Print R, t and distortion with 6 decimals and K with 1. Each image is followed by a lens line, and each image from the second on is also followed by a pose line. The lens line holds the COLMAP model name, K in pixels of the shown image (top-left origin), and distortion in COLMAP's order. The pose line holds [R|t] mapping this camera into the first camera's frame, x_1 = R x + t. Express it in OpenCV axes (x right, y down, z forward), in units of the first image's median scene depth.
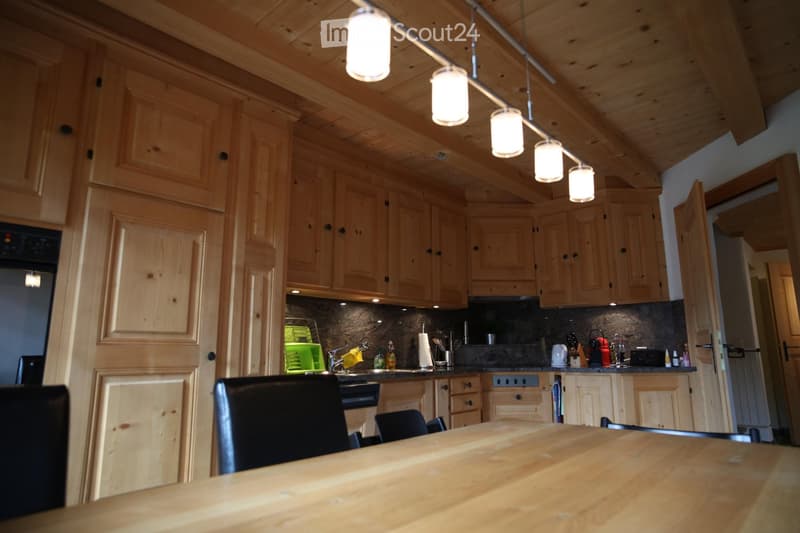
lens RADIAL K [[480.5, 0, 399.3], [0, 480.5, 265.0], [0, 0, 1]] dist [-0.076465, 0.059105]
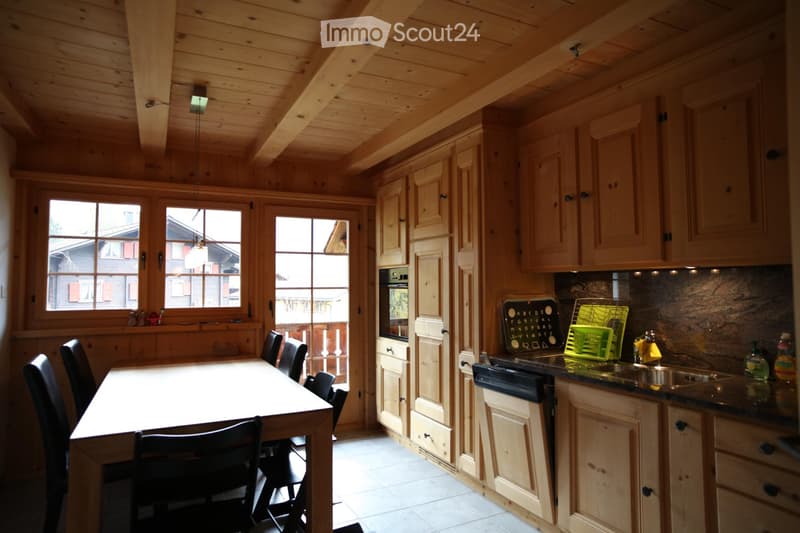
lens RADIAL K [[480.5, 0, 401.8], [0, 480.5, 265.2], [0, 0, 1]] dist [-0.076465, 0.059105]
pose [[-0.349318, -0.028766, -0.936563, 0.701770], [0.175664, 0.979796, -0.095613, 0.065145], [0.920391, -0.197920, -0.337207, 0.889718]]
